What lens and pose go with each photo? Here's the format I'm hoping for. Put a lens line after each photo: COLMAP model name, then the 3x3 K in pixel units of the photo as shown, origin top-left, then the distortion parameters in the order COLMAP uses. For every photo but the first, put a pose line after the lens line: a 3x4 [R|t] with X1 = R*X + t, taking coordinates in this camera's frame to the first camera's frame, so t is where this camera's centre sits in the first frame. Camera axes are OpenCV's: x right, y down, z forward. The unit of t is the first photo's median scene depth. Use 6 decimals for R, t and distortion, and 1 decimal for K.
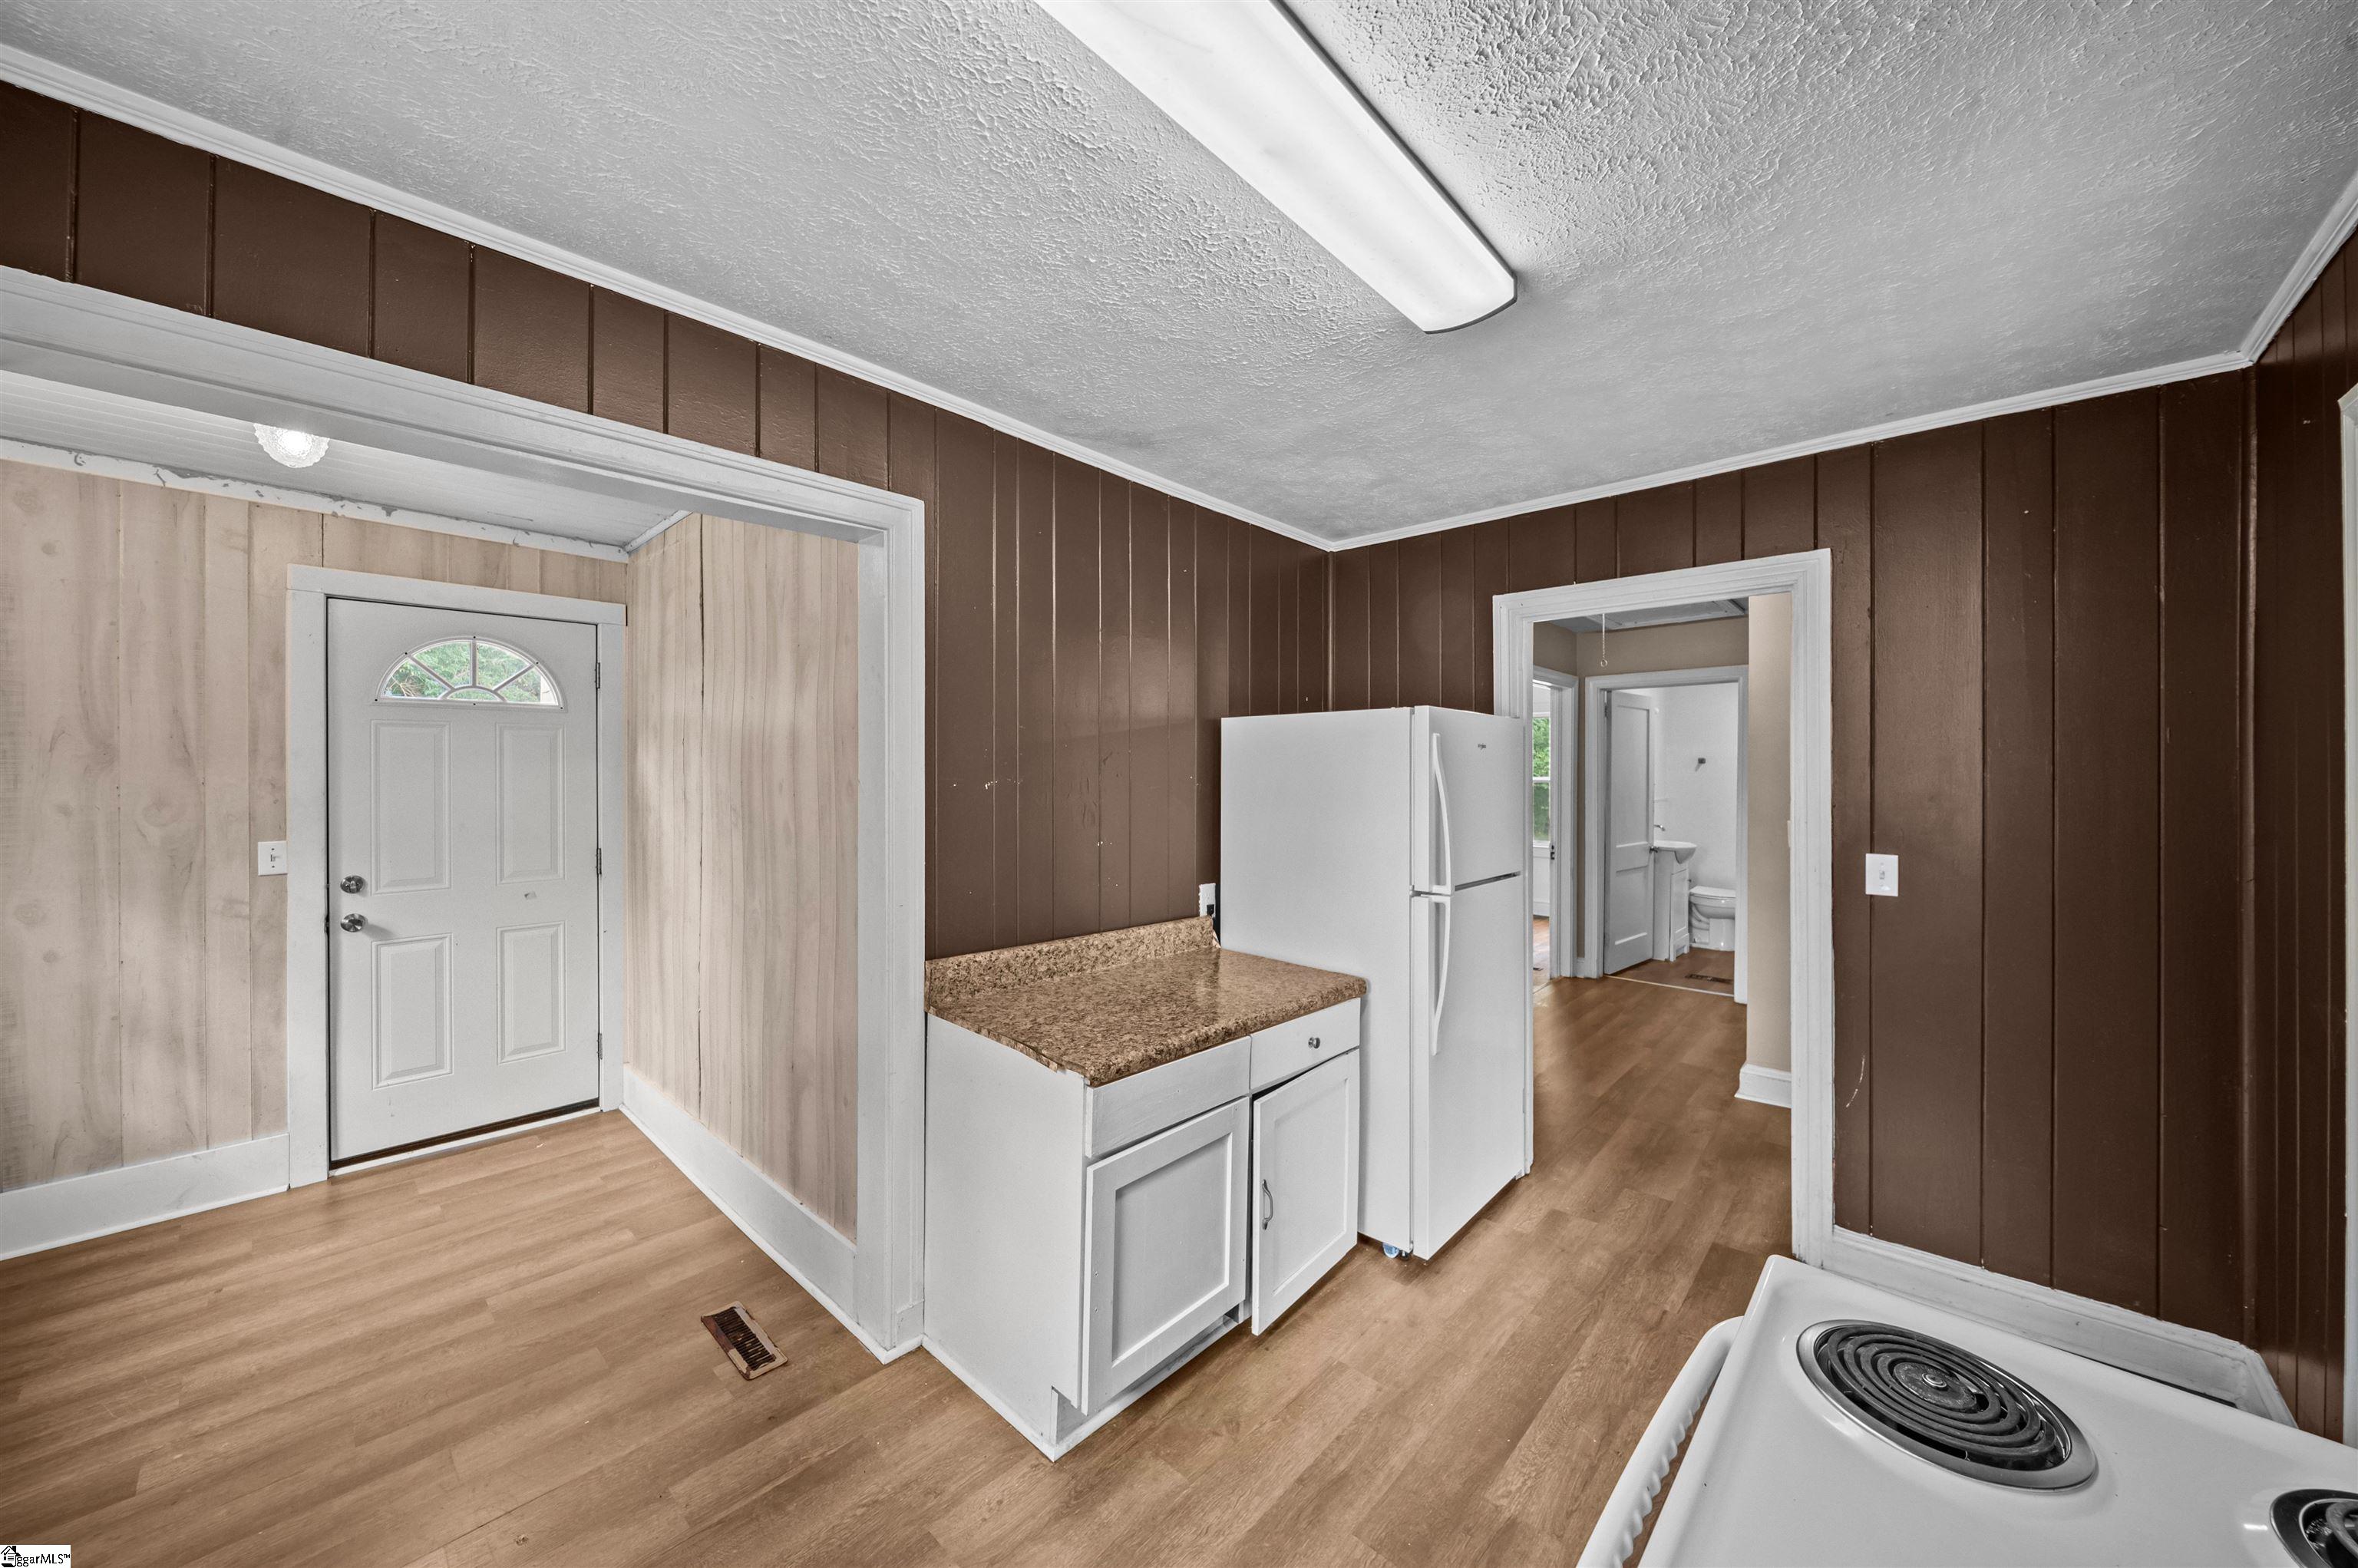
lens RADIAL K [[845.4, 0, 1182.7], [0, 845.4, 778.2], [0, 0, 1]] dist [0.000637, -0.002744]
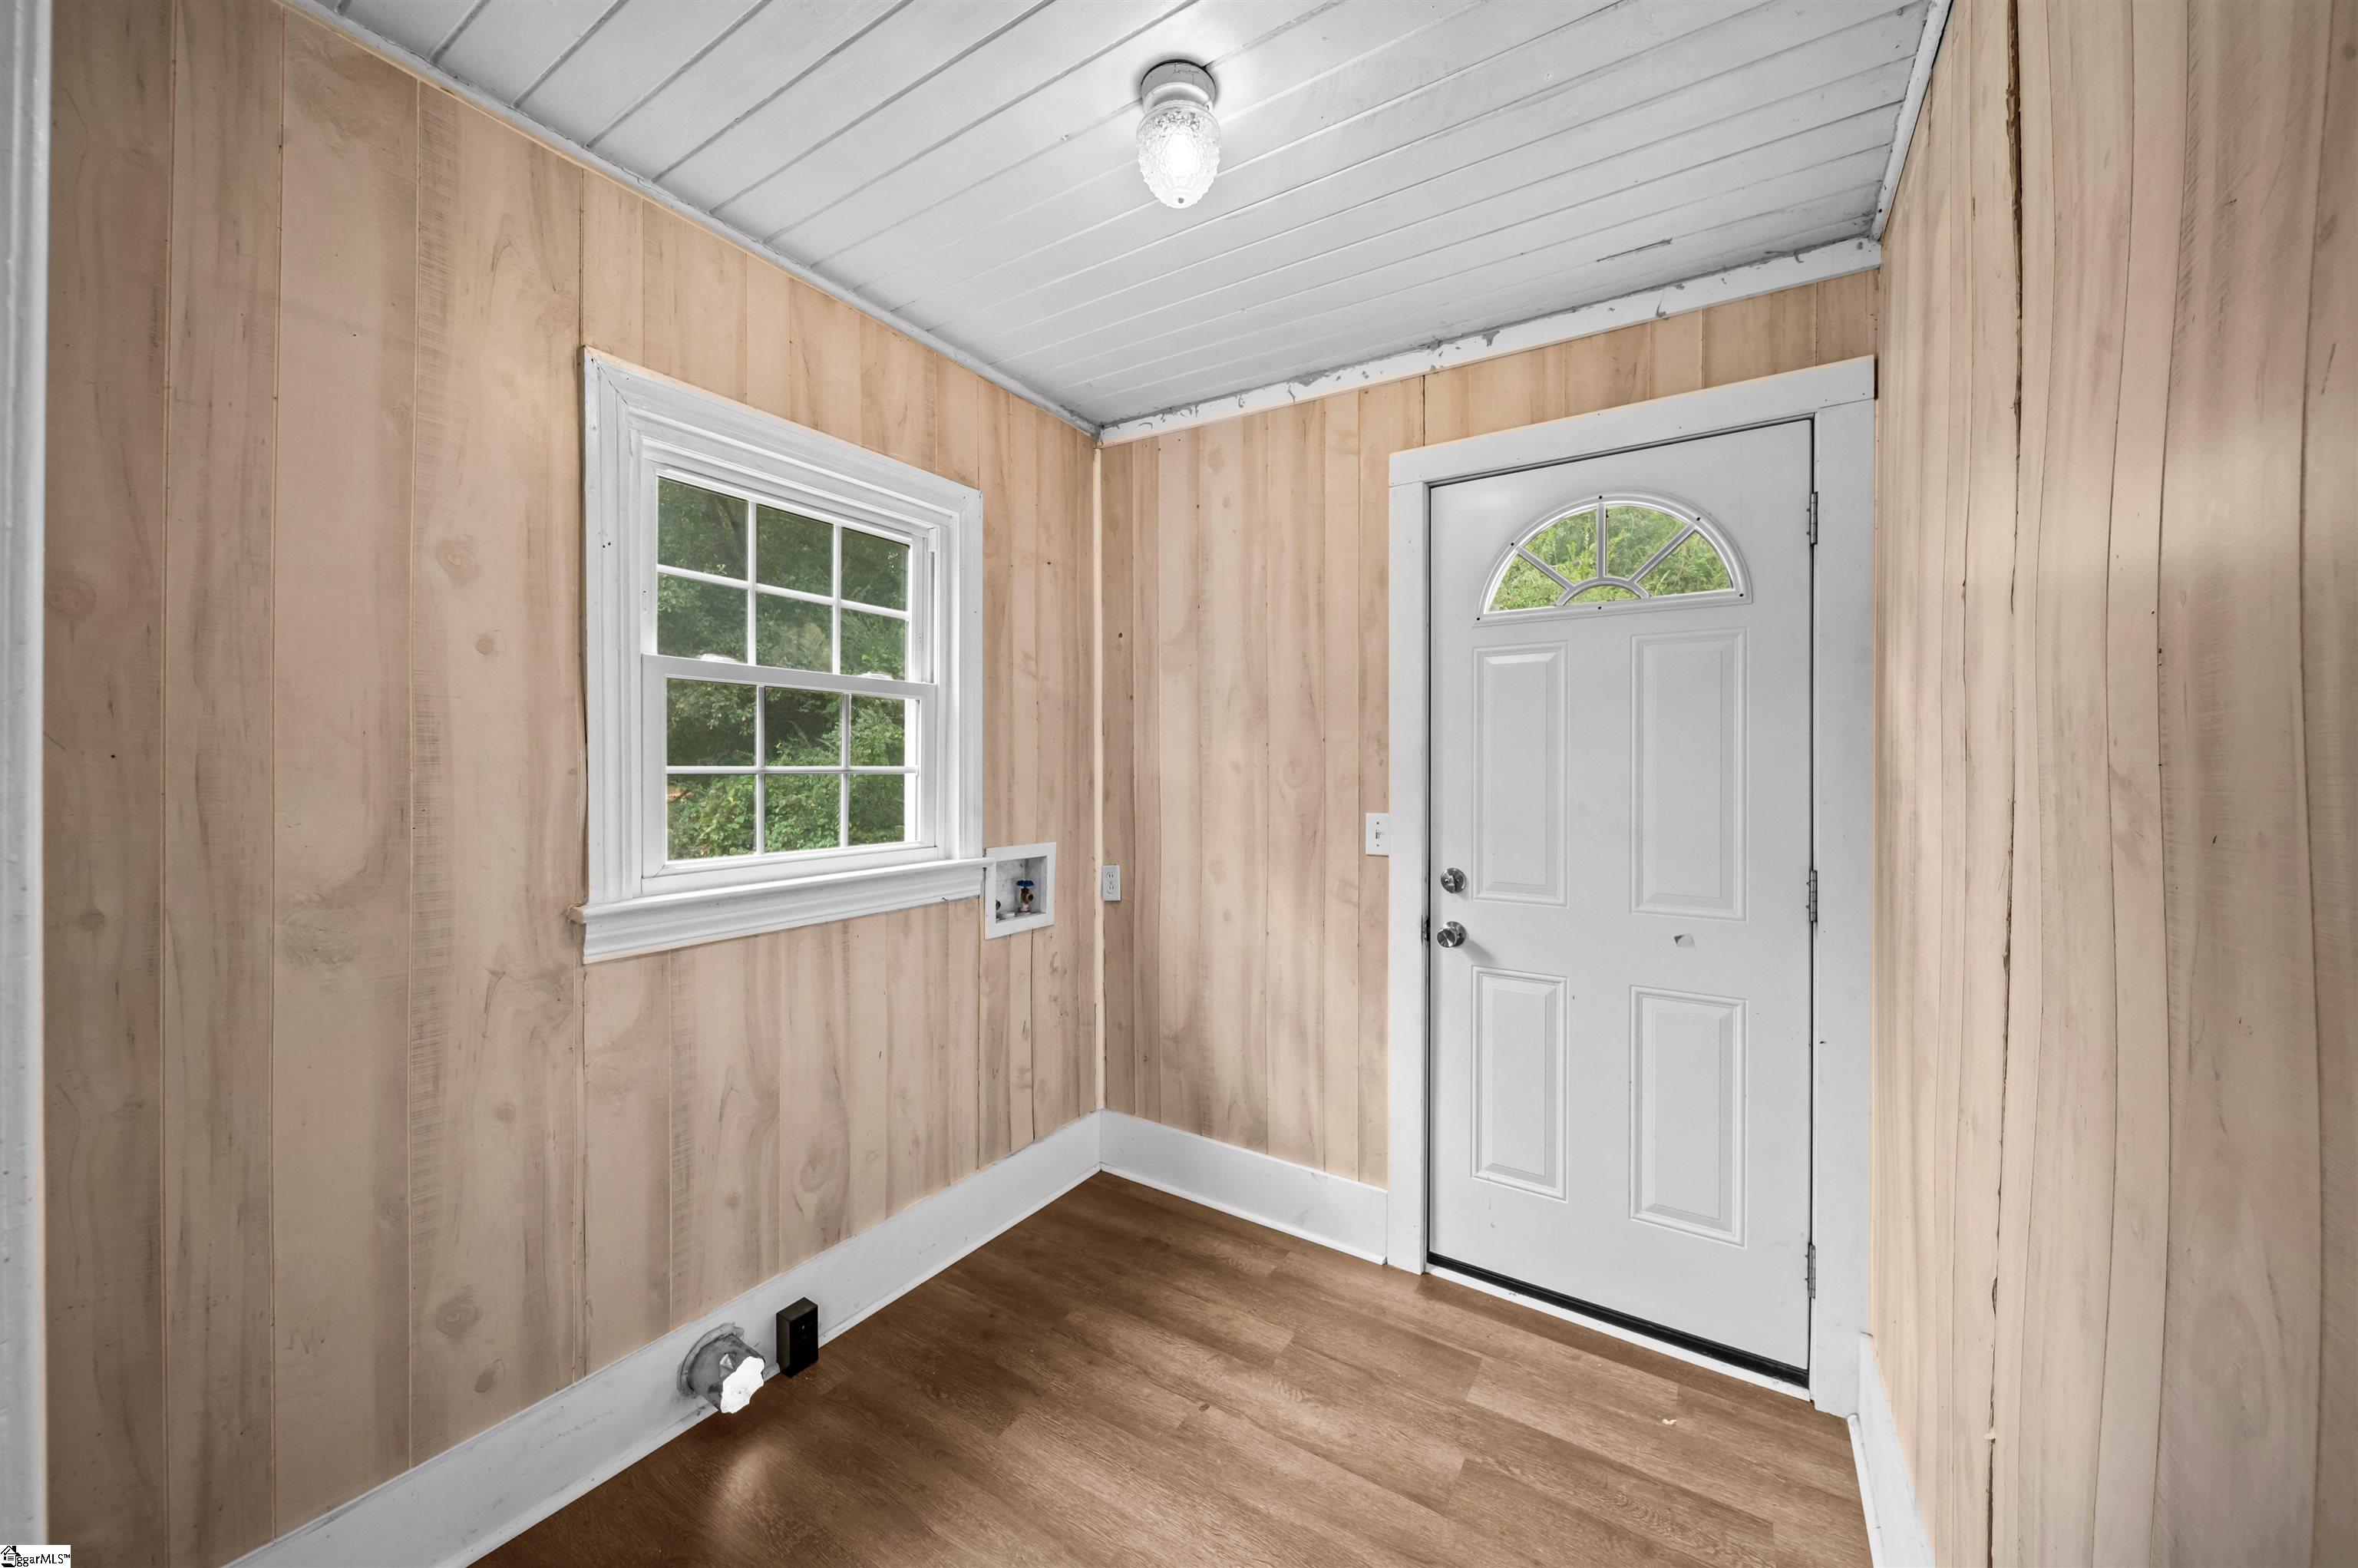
lens RADIAL K [[841.8, 0, 1182.3], [0, 841.8, 767.2], [0, 0, 1]] dist [0.001013, -0.003137]
pose [[0.173907, 0.000079, -0.984762, -0.350583], [-0.012512, 0.999919, -0.002129, 0.037533], [0.984683, 0.012691, 0.173894, 0.710641]]
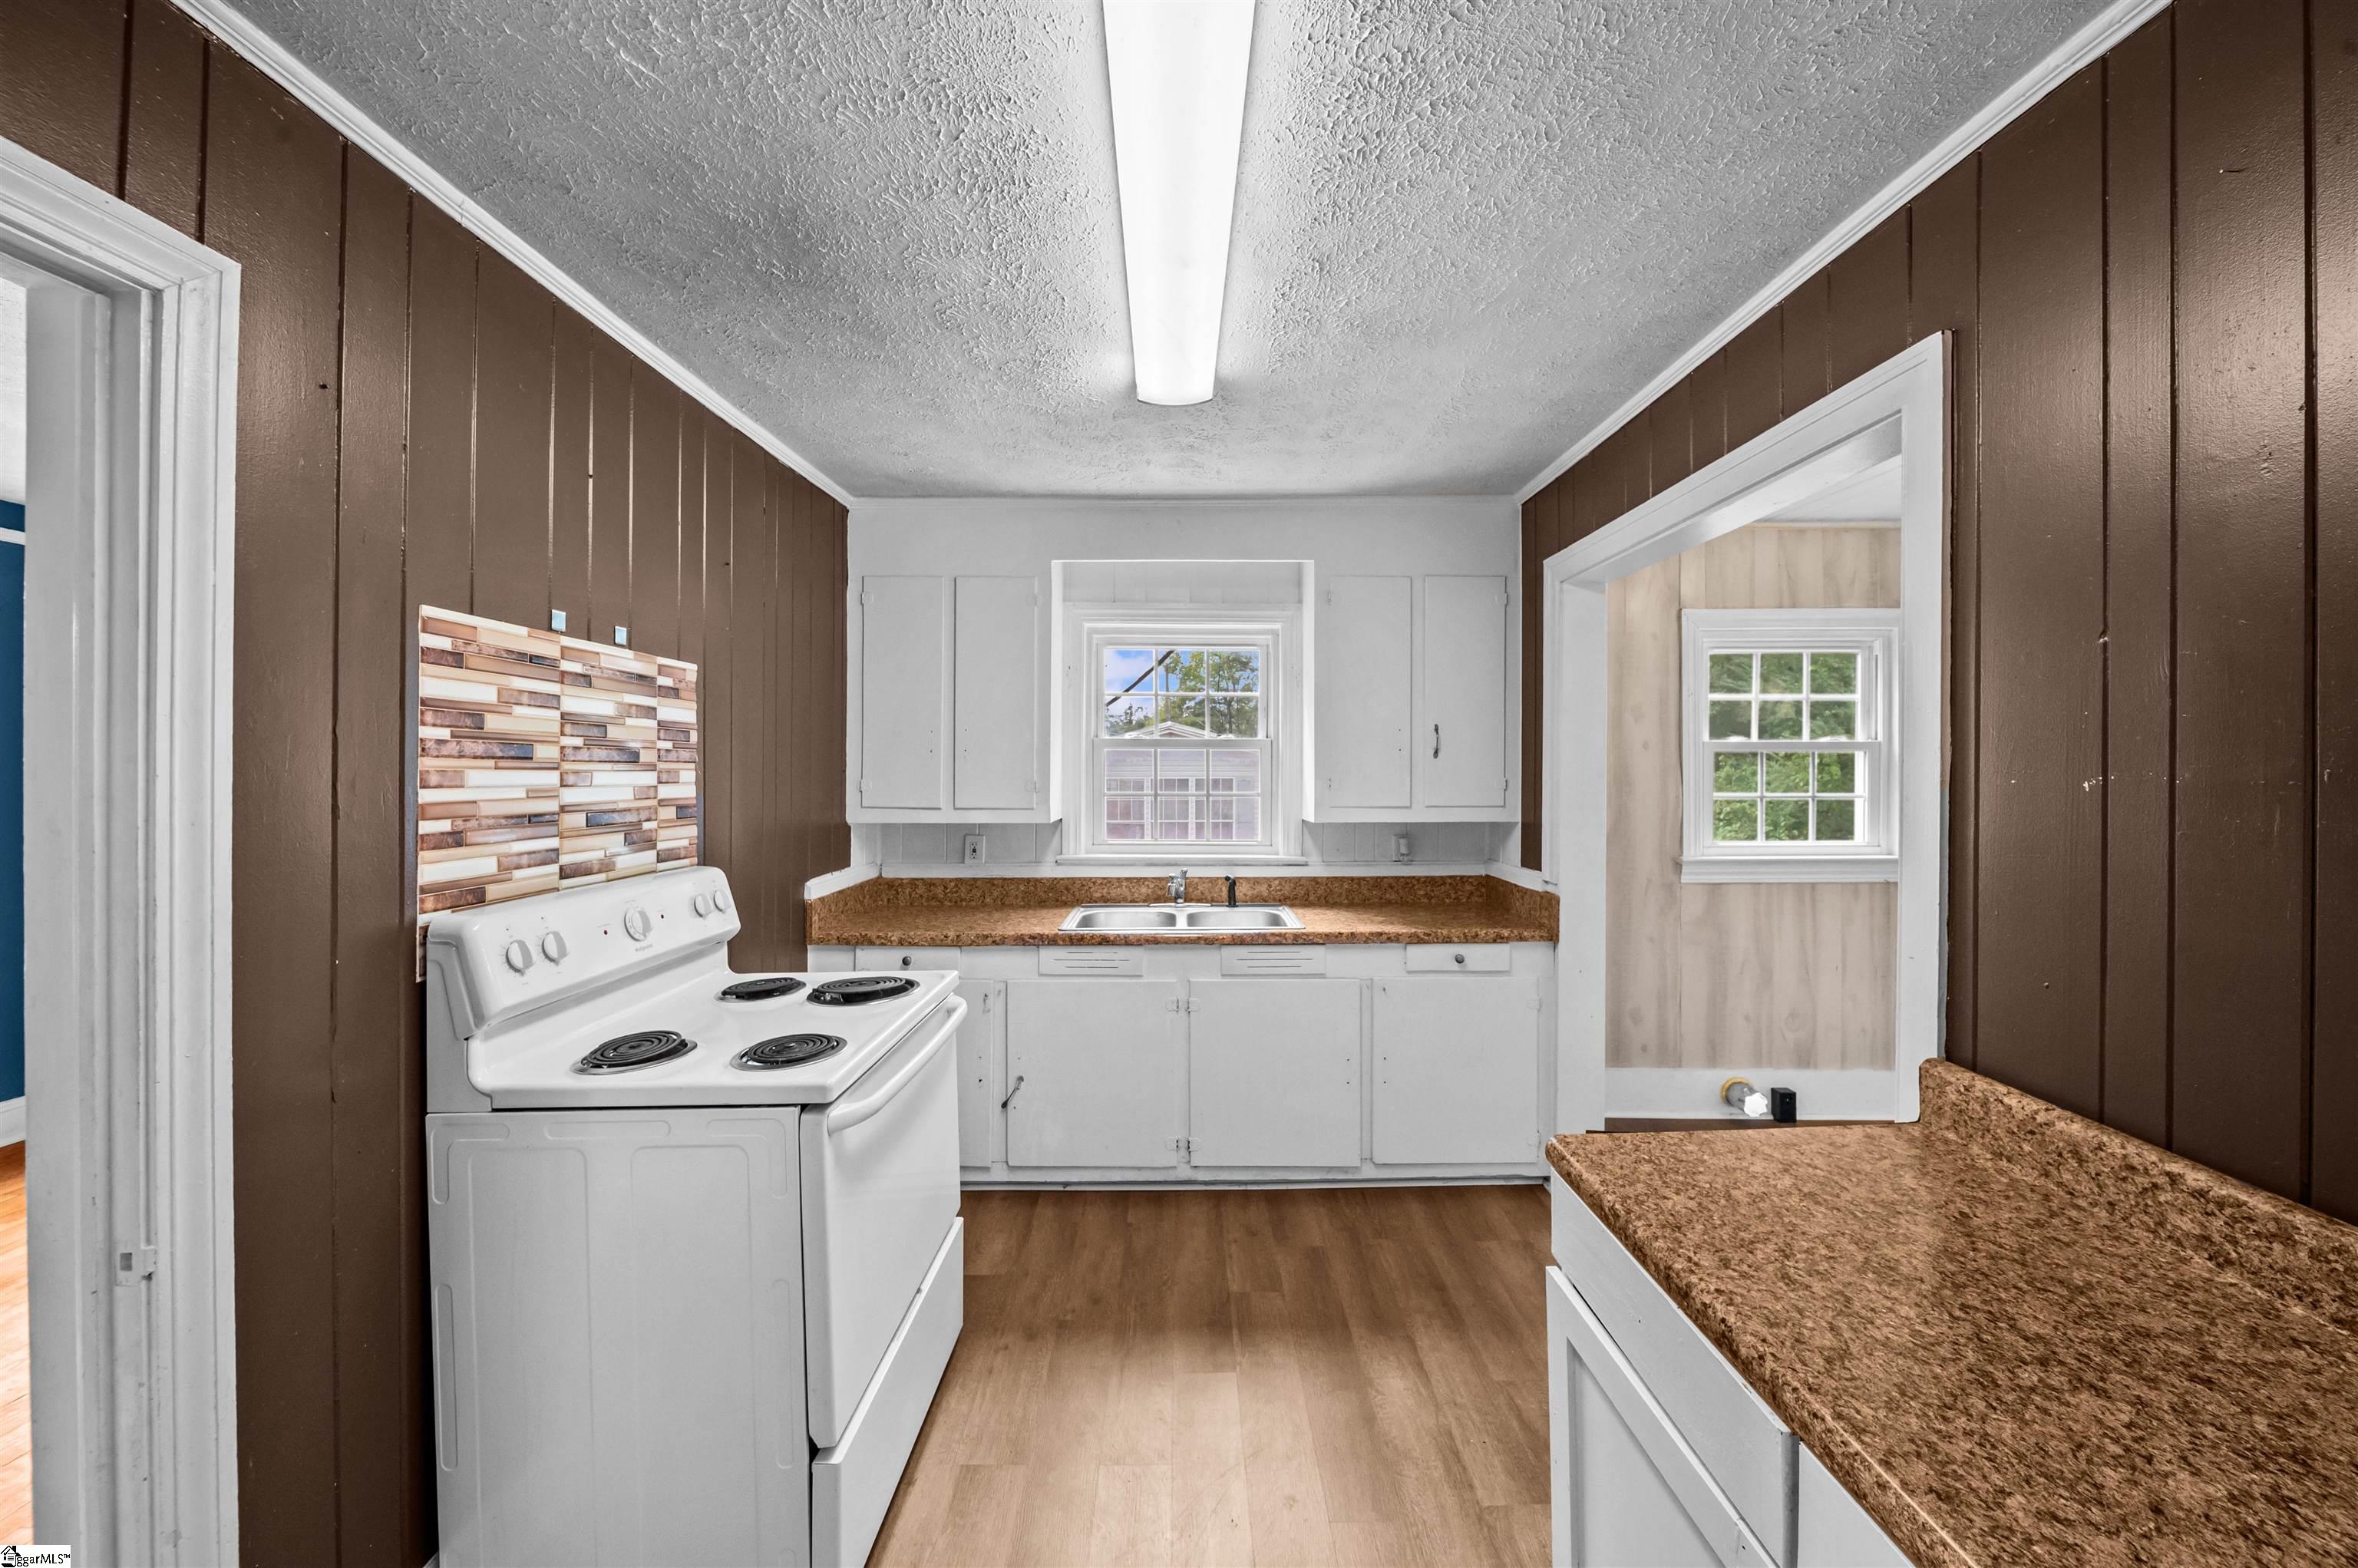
lens RADIAL K [[841.8, 0, 1182.3], [0, 841.8, 767.2], [0, 0, 1]] dist [0.001013, -0.003137]
pose [[-0.732007, -0.001134, -0.681296, 0.422554], [-0.008242, 0.999940, 0.007191, -0.002762], [0.681247, 0.010879, -0.731972, 0.827432]]
